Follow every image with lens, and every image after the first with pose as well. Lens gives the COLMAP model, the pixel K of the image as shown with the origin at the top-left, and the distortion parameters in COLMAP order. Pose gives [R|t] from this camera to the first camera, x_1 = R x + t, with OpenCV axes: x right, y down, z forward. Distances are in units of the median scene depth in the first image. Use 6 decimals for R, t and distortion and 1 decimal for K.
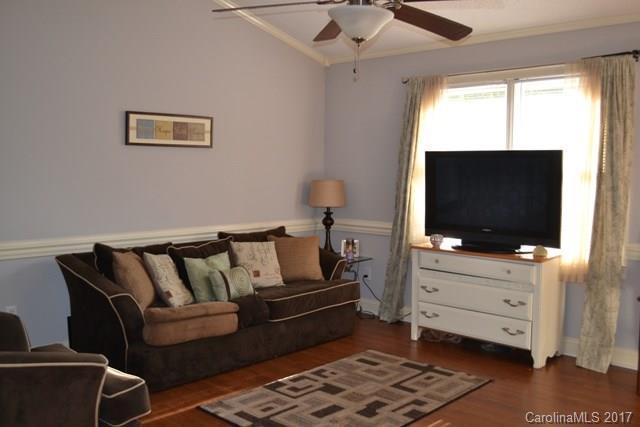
lens RADIAL K [[600.6, 0, 320.0], [0, 600.6, 213.5], [0, 0, 1]] dist [-0.074198, 0.000771]
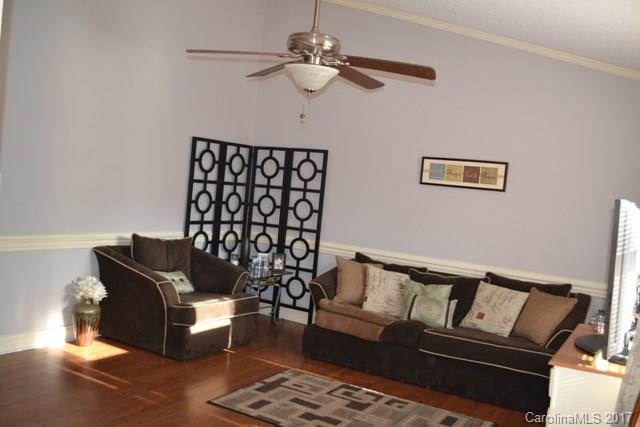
lens RADIAL K [[600.6, 0, 320.0], [0, 600.6, 213.5], [0, 0, 1]] dist [-0.074198, 0.000771]
pose [[0.248518, 0.065346, -0.966420, 0.825622], [-0.165593, 0.985900, 0.024081, -0.050337], [0.954368, 0.154048, 0.255835, 0.492184]]
